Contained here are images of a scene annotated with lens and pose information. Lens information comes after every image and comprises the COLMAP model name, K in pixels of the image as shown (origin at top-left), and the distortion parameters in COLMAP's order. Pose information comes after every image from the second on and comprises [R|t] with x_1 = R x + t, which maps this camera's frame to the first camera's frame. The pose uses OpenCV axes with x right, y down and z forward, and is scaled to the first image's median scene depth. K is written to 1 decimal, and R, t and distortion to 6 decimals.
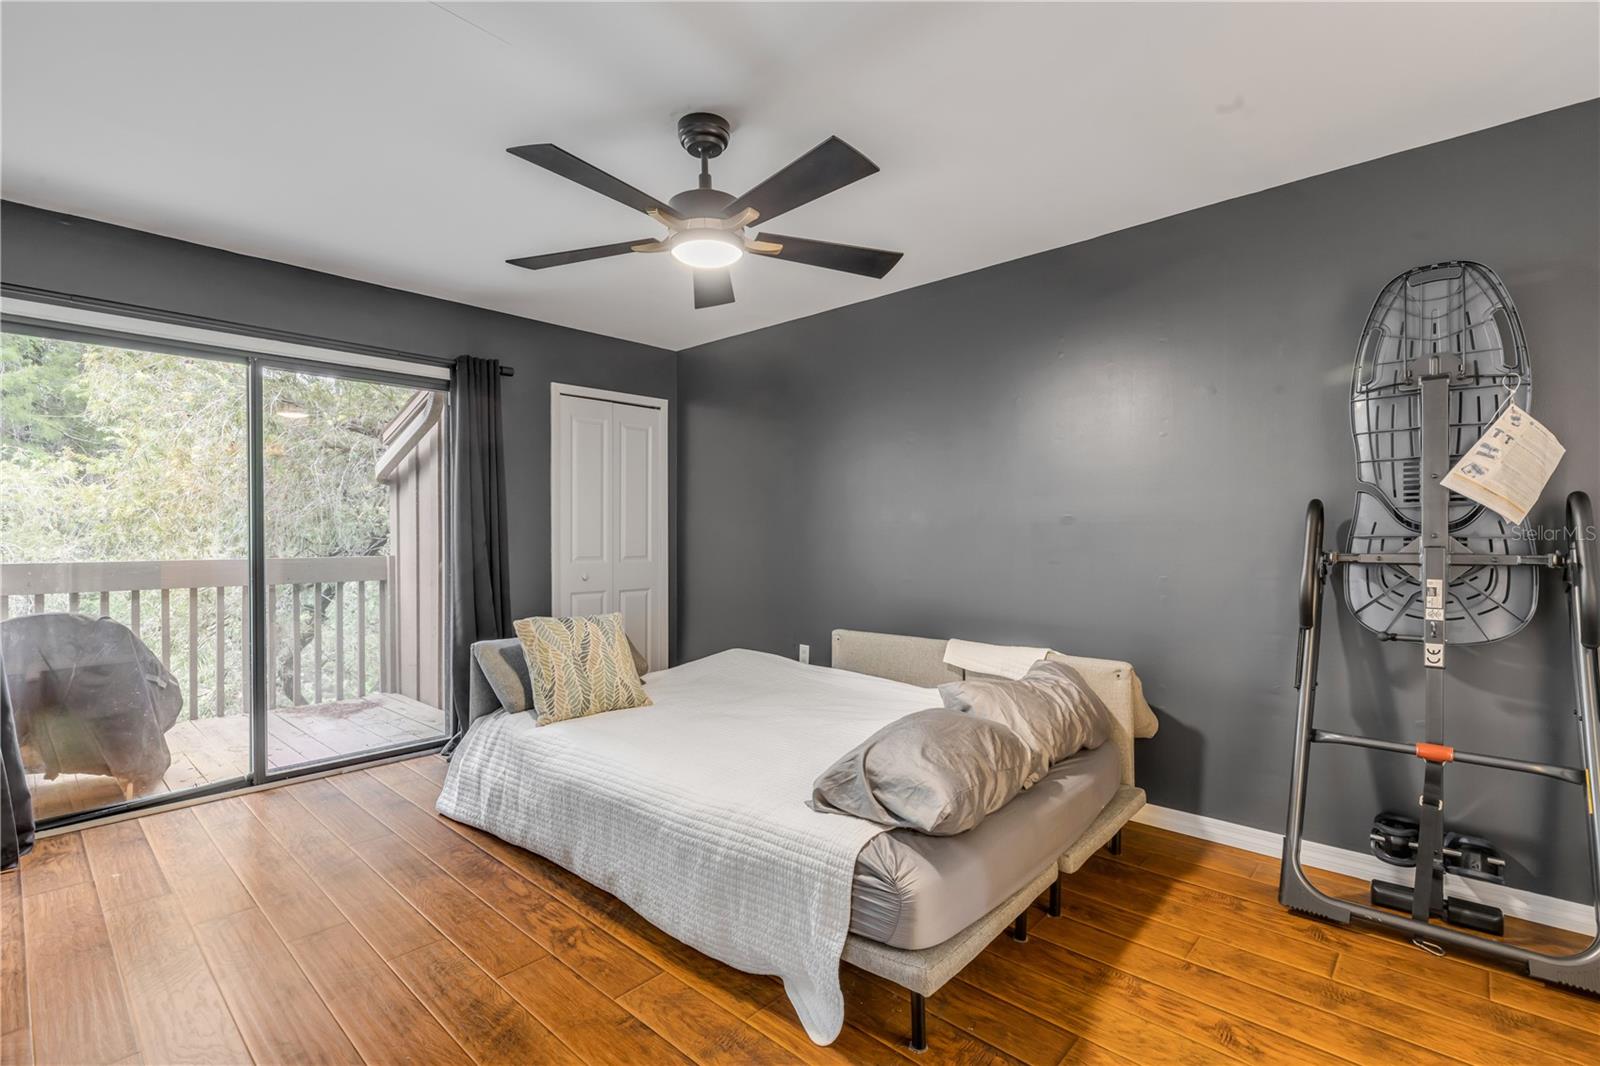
lens RADIAL K [[727.6, 0, 799.2], [0, 727.6, 529.8], [0, 0, 1]] dist [0.002125, -0.000997]
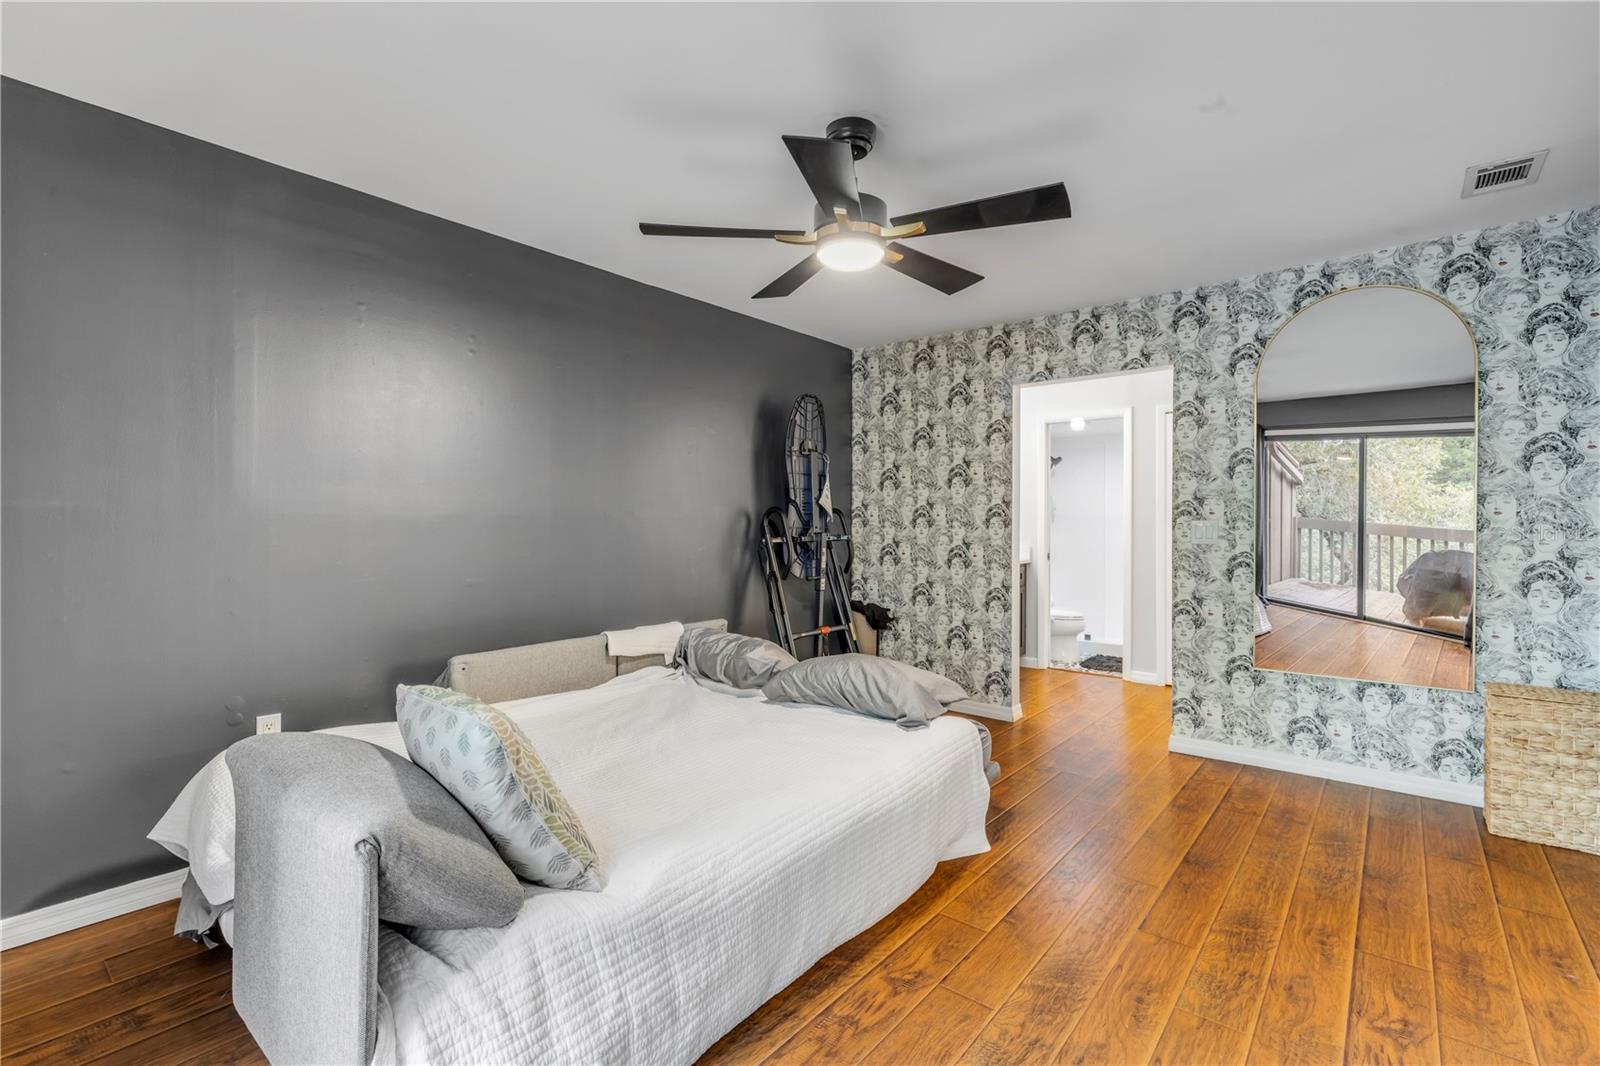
lens RADIAL K [[727.6, 0, 799.3], [0, 727.6, 527.8], [0, 0, 1]] dist [0.002125, -0.000997]
pose [[-0.051007, -0.003271, 0.998693, -1.137113], [0.003920, 0.999986, 0.003475, 0.002762], [-0.998691, 0.004092, -0.050993, 1.111366]]
